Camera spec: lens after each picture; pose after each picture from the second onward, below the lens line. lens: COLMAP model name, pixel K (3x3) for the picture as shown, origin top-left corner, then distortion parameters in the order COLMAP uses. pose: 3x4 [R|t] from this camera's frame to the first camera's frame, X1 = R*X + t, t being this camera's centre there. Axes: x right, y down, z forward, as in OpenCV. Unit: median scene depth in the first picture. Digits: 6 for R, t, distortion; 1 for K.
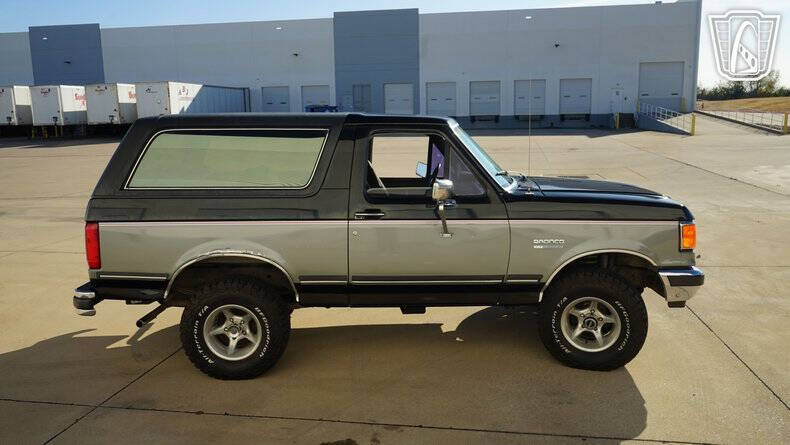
lens RADIAL K [[618.1, 0, 392.9], [0, 618.1, 224.5], [0, 0, 1]] dist [-0.036650, 0.031598]
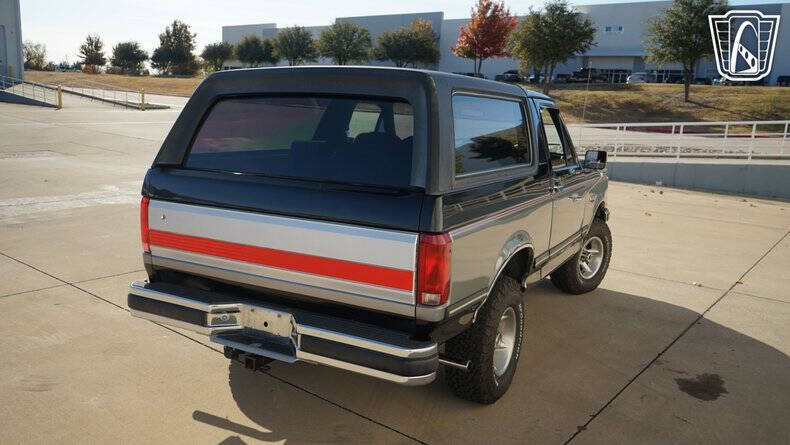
lens RADIAL K [[618.1, 0, 396.8], [0, 618.1, 223.0], [0, 0, 1]] dist [-0.036650, 0.031598]
pose [[0.491240, -0.126232, 0.861829, -1.013661], [0.086787, 0.991613, 0.095774, -0.072381], [-0.866690, 0.027747, 0.498075, 0.701842]]
